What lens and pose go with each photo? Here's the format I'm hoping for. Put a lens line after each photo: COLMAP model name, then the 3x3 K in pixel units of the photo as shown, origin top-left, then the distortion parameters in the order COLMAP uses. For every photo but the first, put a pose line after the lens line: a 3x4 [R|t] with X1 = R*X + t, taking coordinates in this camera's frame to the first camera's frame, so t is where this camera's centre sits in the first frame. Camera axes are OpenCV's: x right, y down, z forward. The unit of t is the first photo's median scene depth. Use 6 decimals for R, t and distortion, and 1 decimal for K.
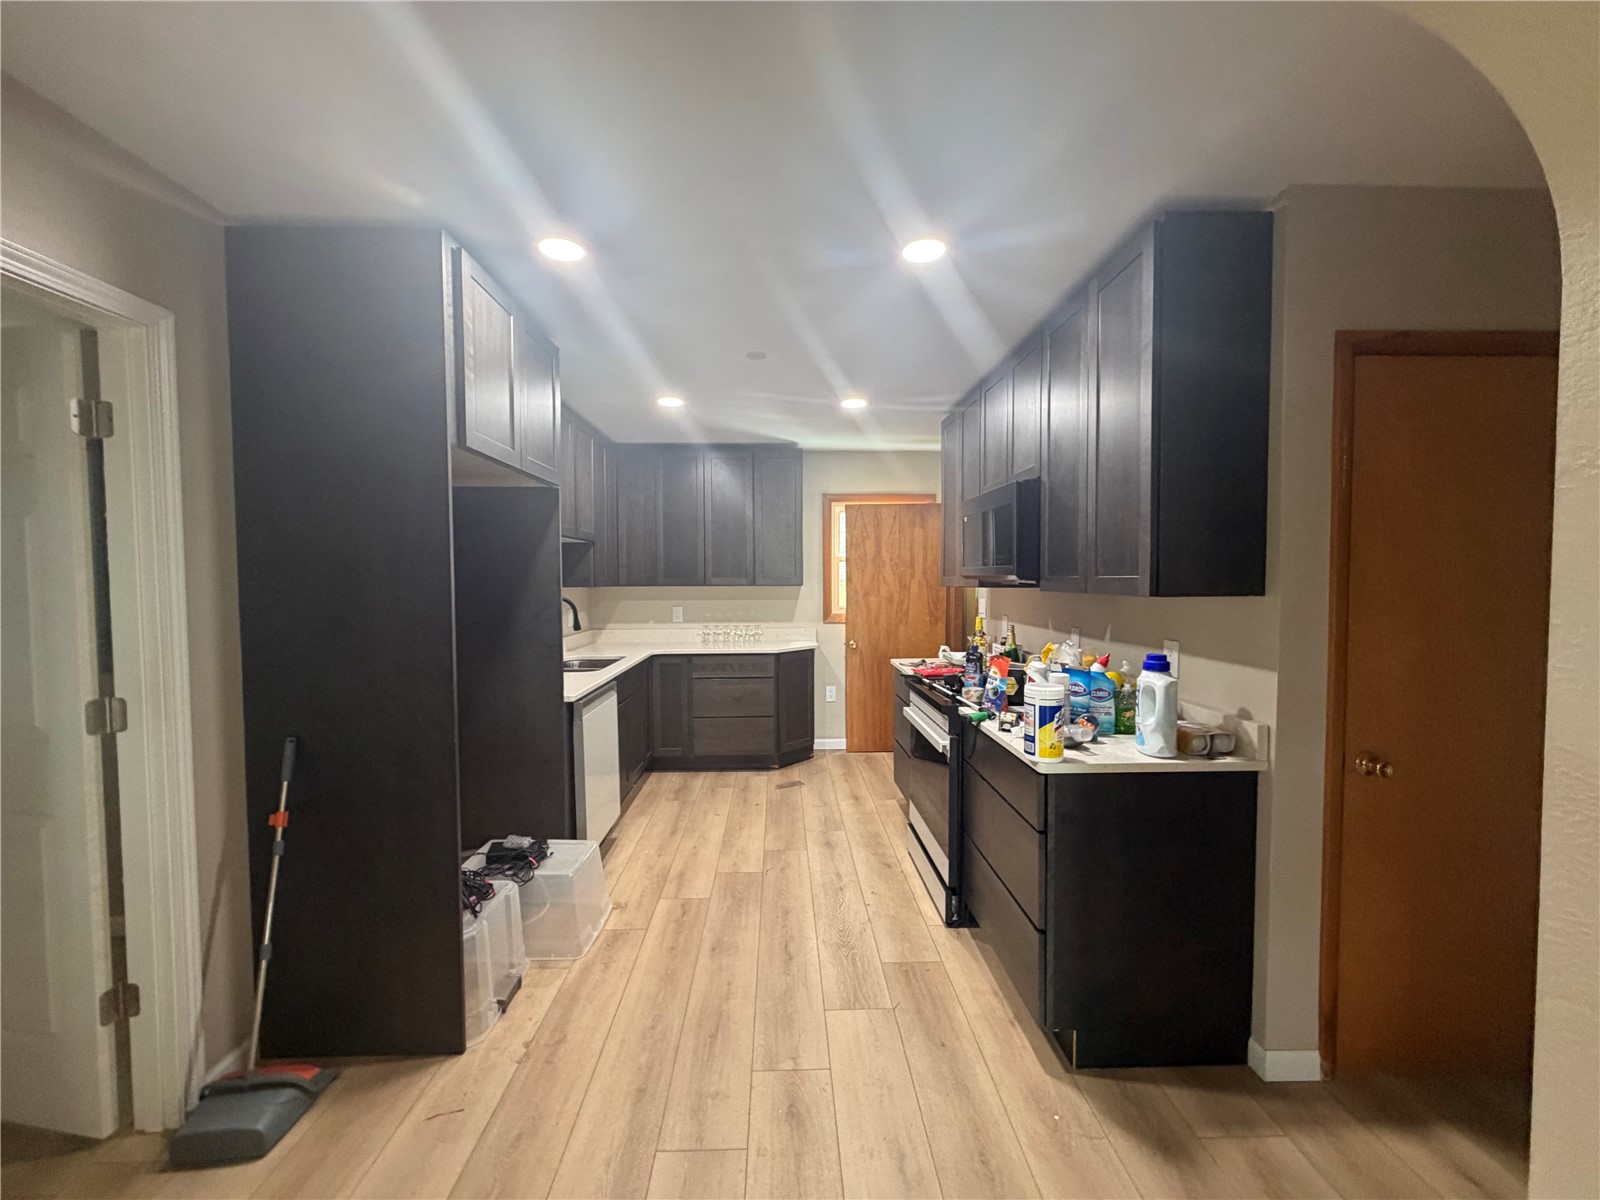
lens RADIAL K [[635.5, 0, 799.2], [0, 635.5, 604.1], [0, 0, 1]] dist [-0.000293, -0.000052]
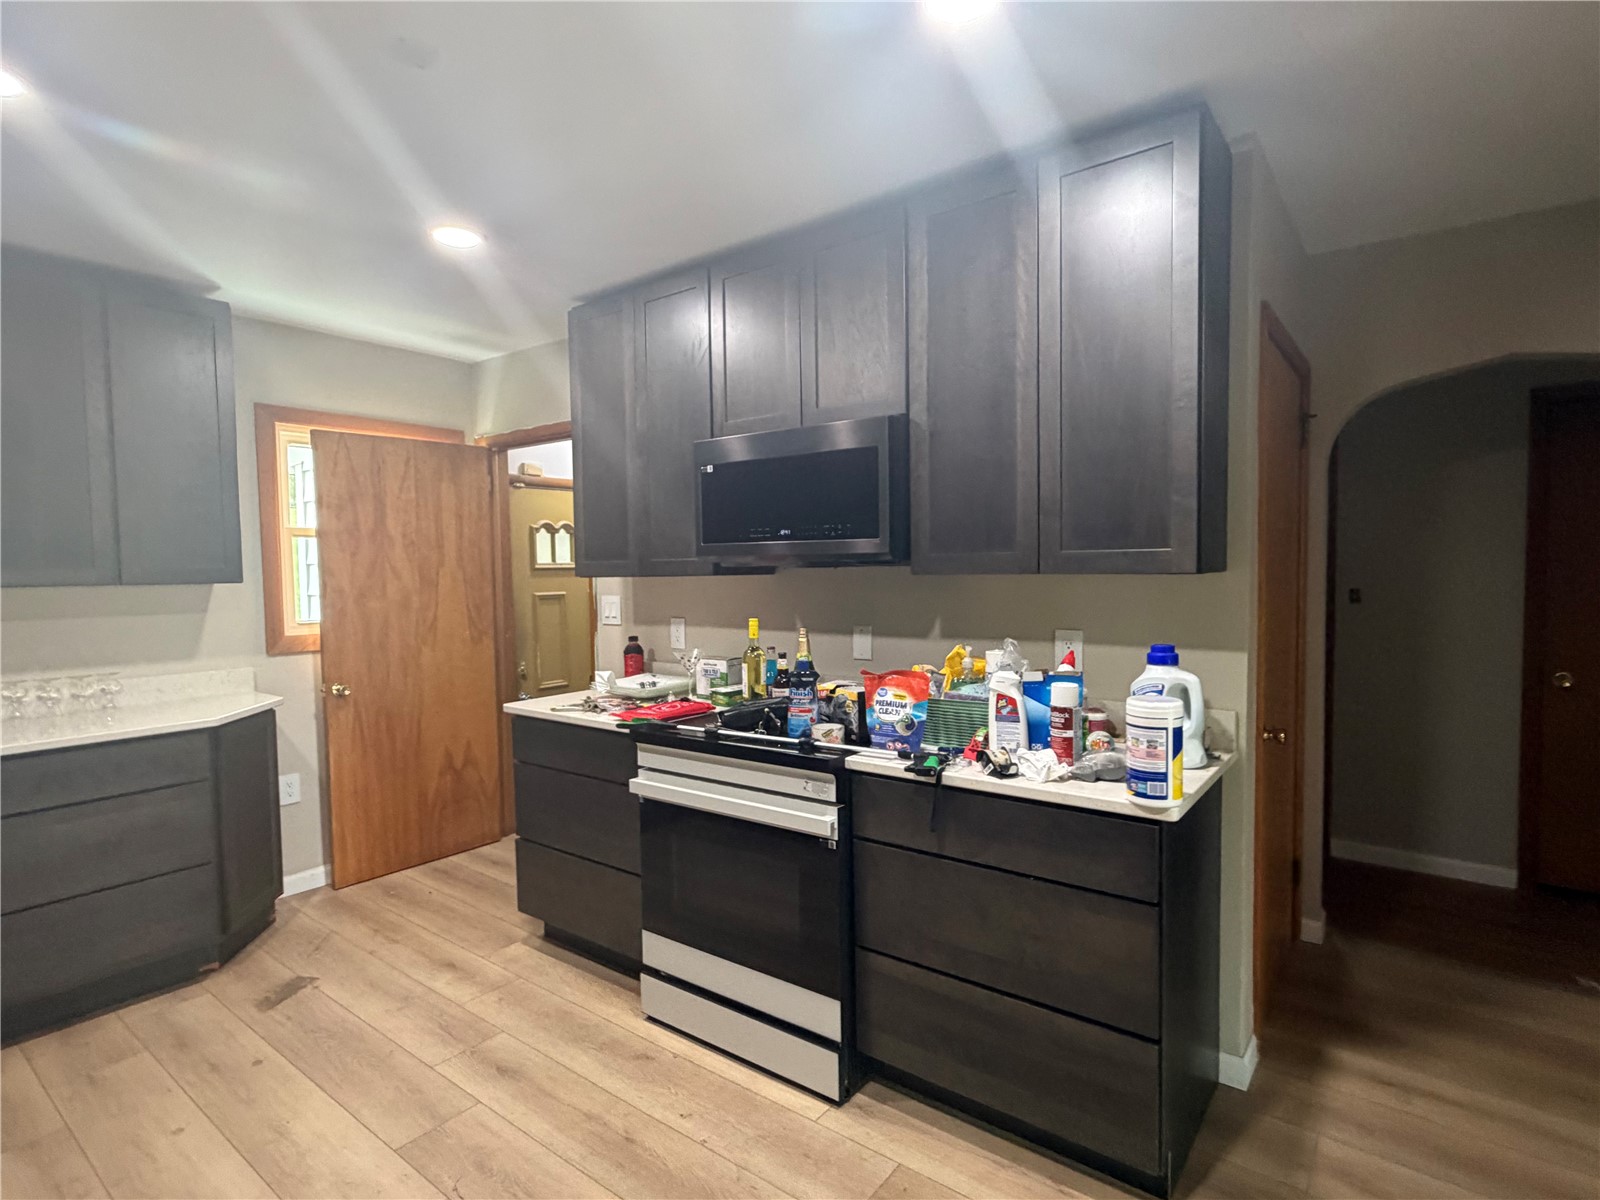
lens RADIAL K [[814.6, 0, 800.3], [0, 814.6, 606.9], [0, 0, 1]] dist [0.002204, -0.000031]
pose [[0.634706, -0.041418, 0.771643, -0.220258], [0.042741, 0.998916, 0.018460, -0.003533], [-0.771570, 0.021264, 0.635788, 0.278069]]
